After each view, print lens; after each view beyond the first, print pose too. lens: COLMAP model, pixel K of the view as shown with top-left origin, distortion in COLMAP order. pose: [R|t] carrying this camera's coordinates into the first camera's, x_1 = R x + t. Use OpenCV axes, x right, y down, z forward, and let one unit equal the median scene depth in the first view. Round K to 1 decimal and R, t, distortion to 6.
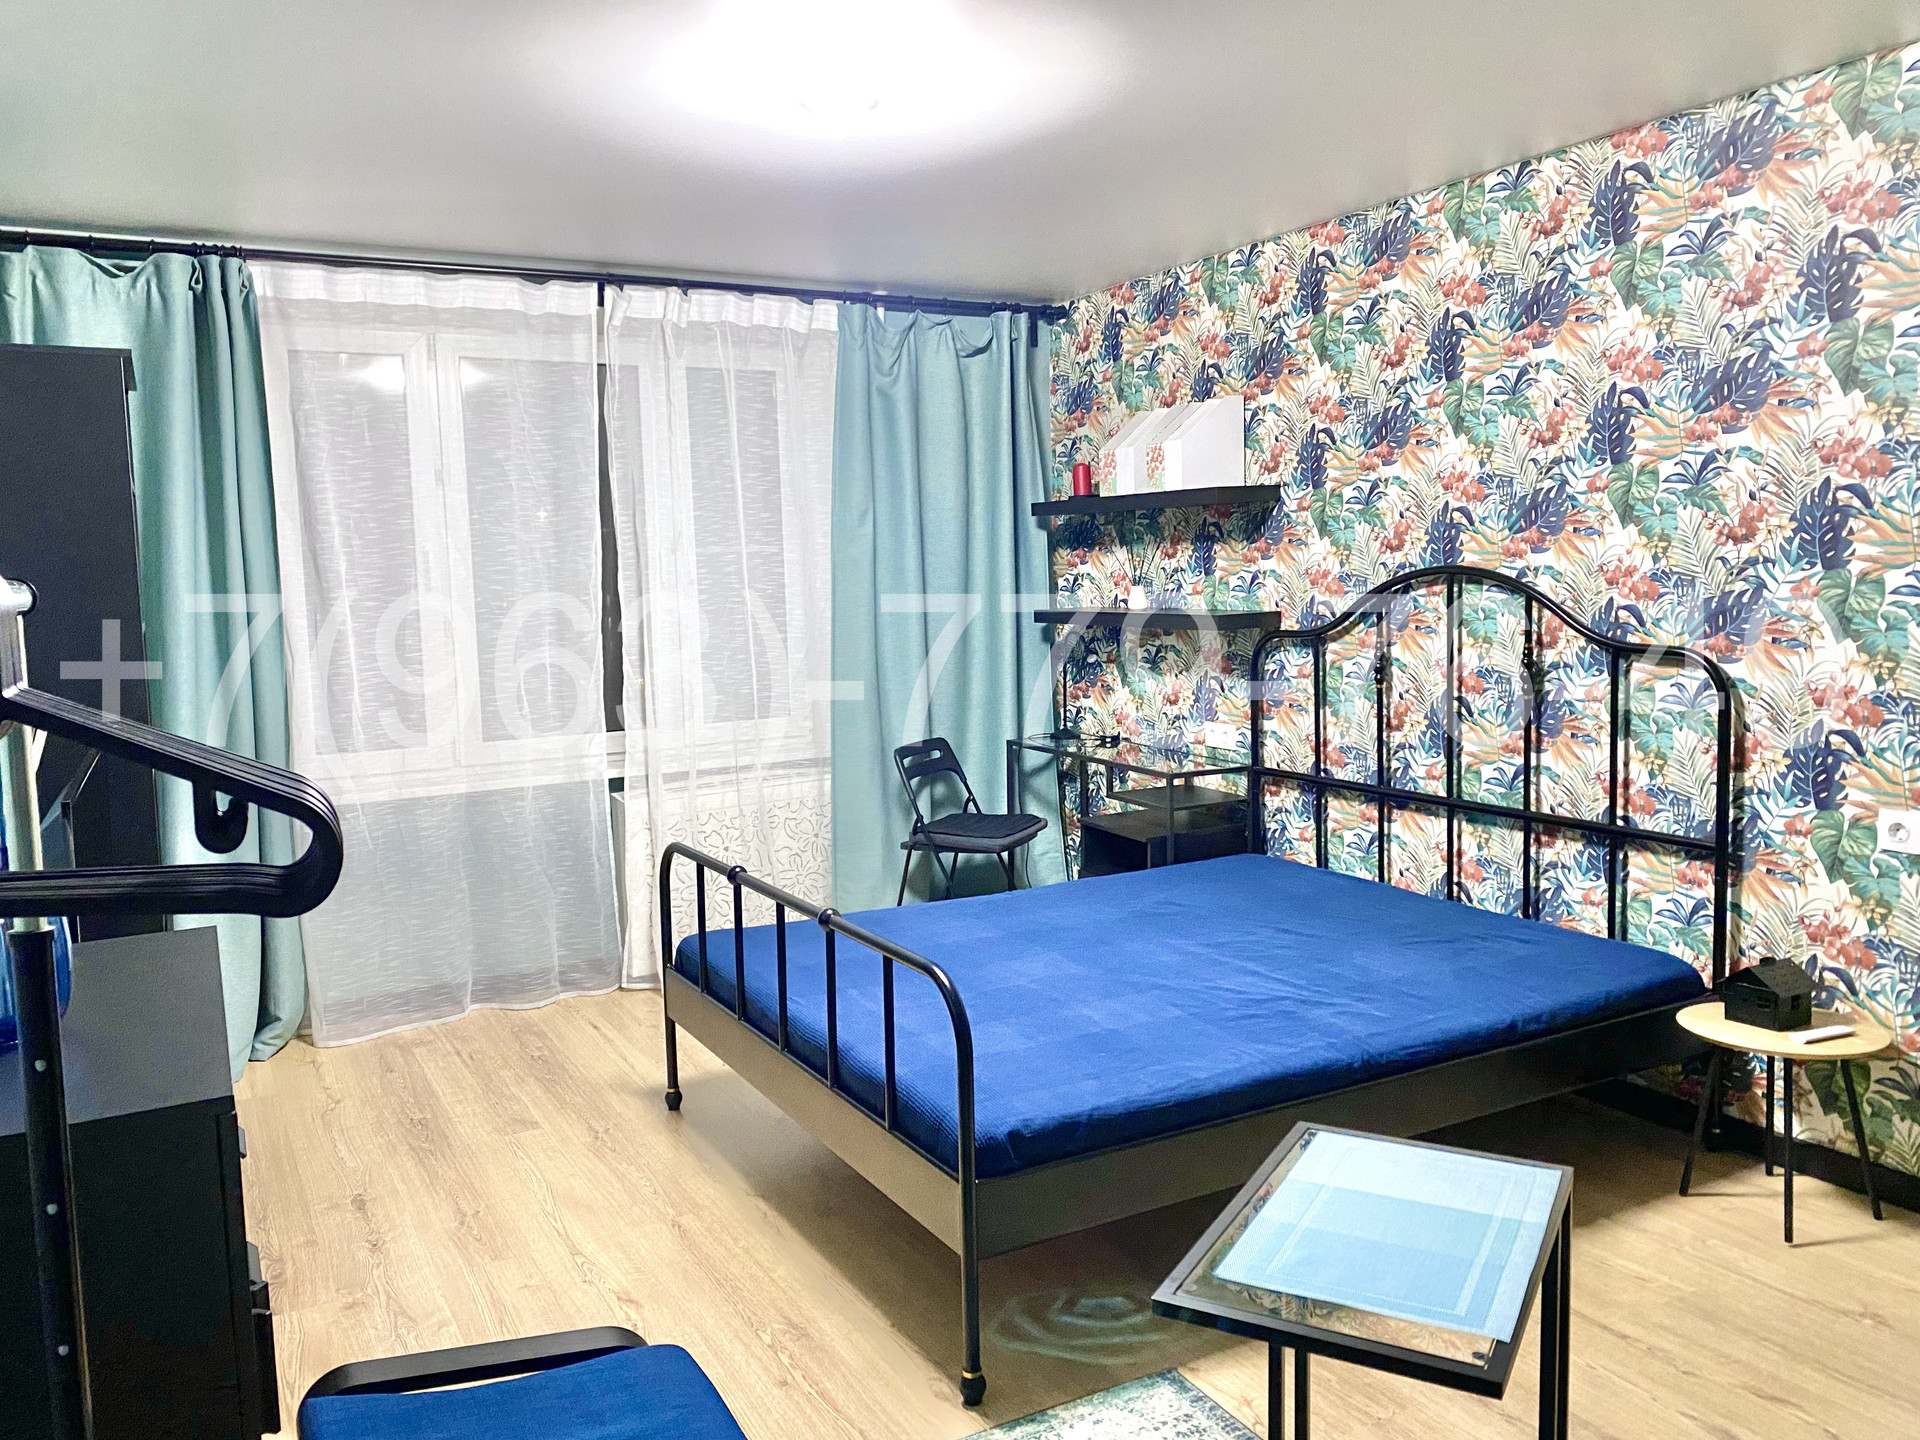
lens RADIAL K [[1484.6, 0, 966.9], [0, 1484.6, 711.1], [0, 0, 1]] dist [-0.005157, -0.002982]
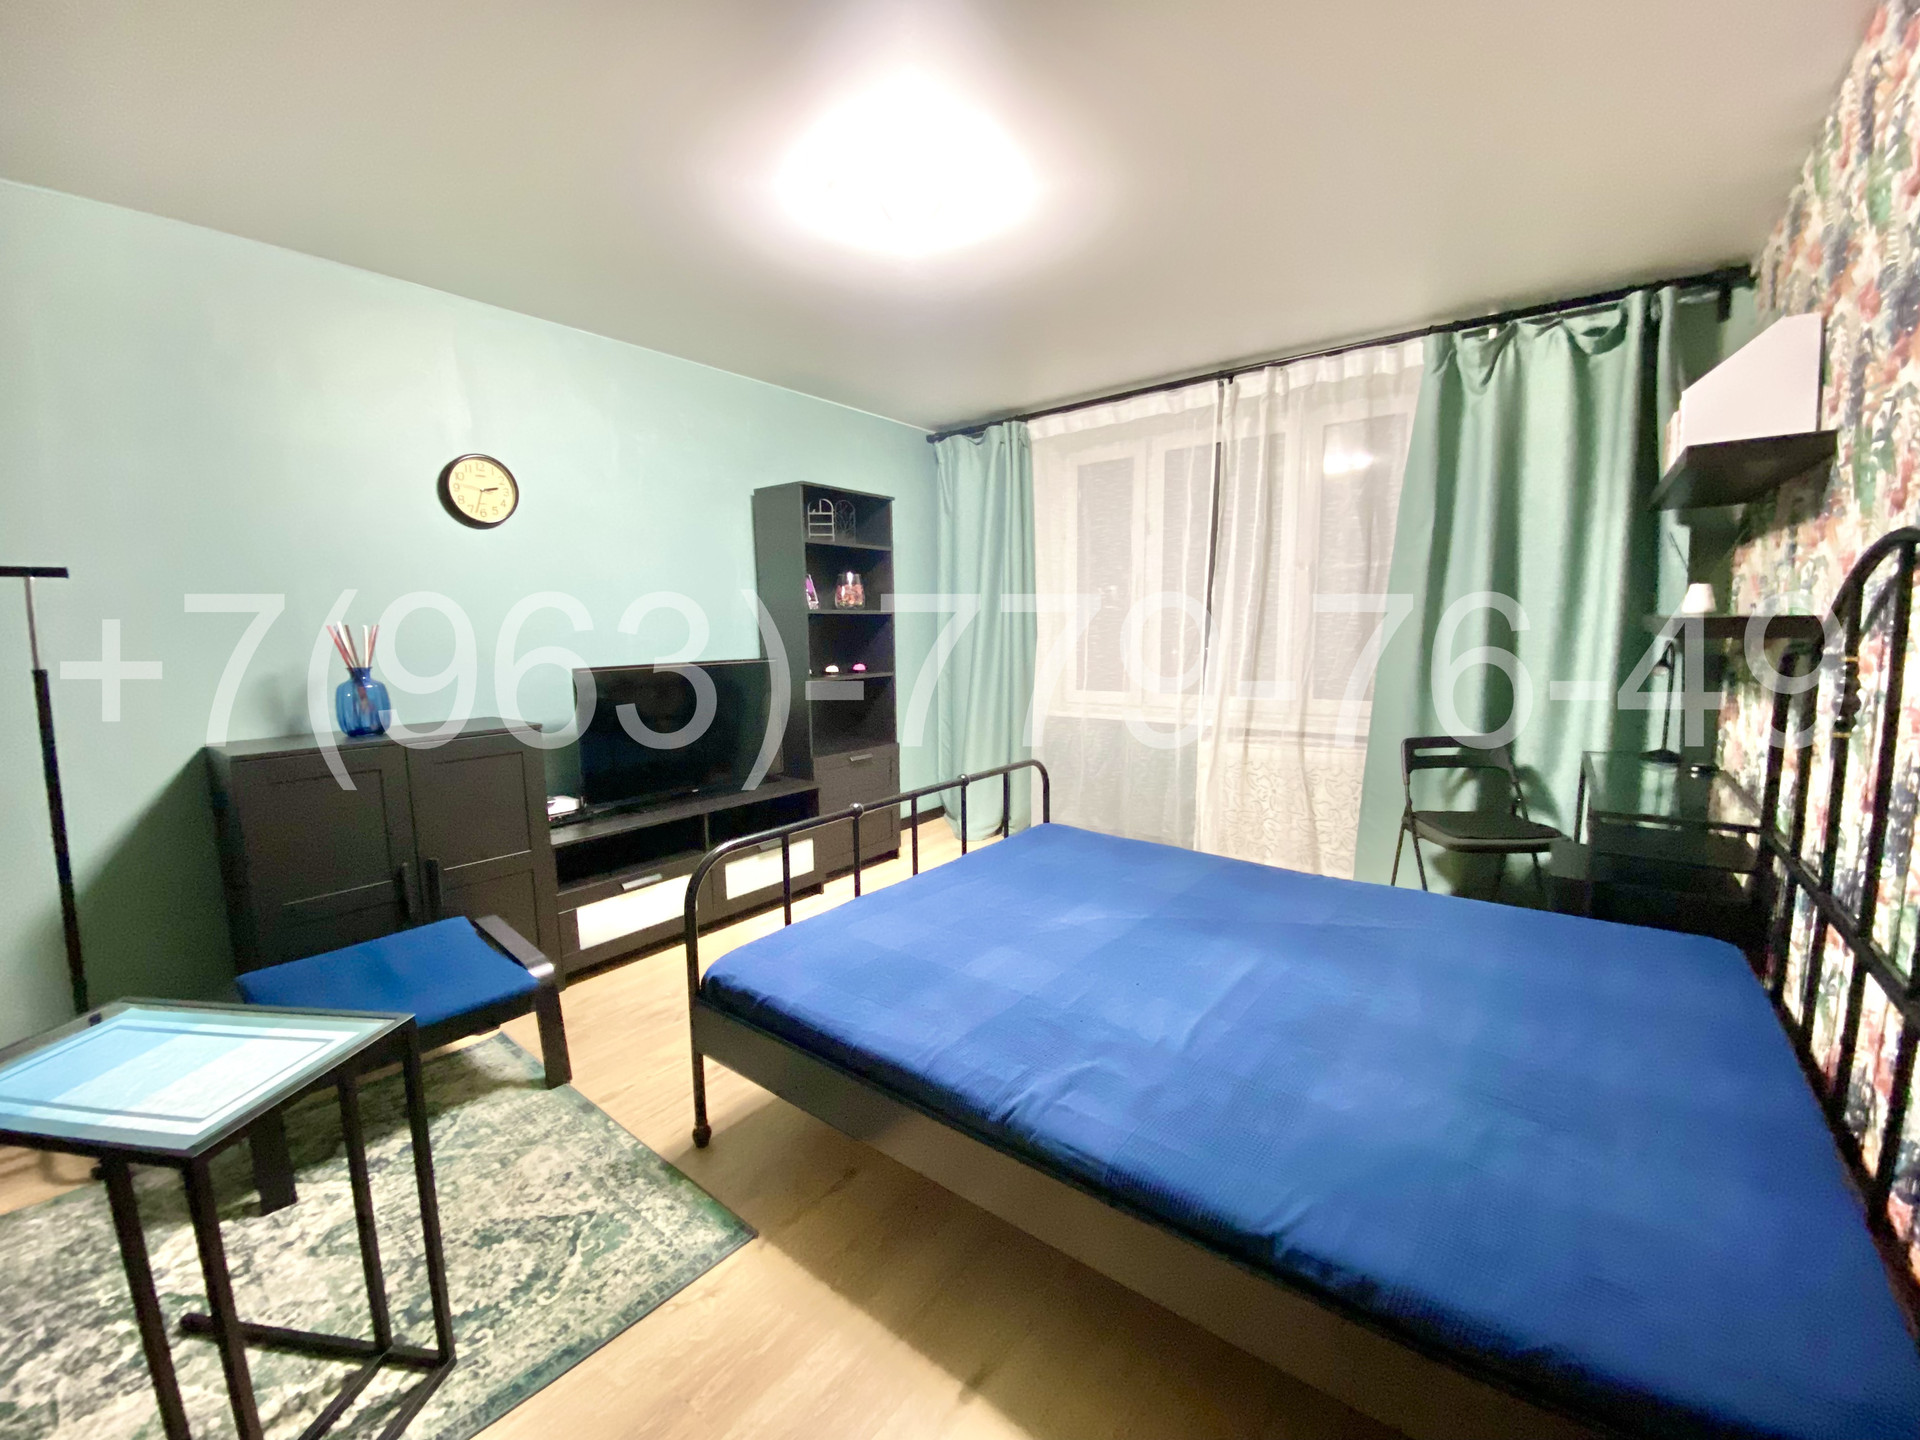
lens RADIAL K [[795.9, 0, 969.5], [0, 795.9, 723.1], [0, 0, 1]] dist [0.058177, -0.048088]
pose [[0.411996, 0.128220, -0.902119, 0.384275], [-0.072945, 0.991513, 0.107612, -0.027695], [0.908261, 0.021469, 0.417853, 0.461044]]
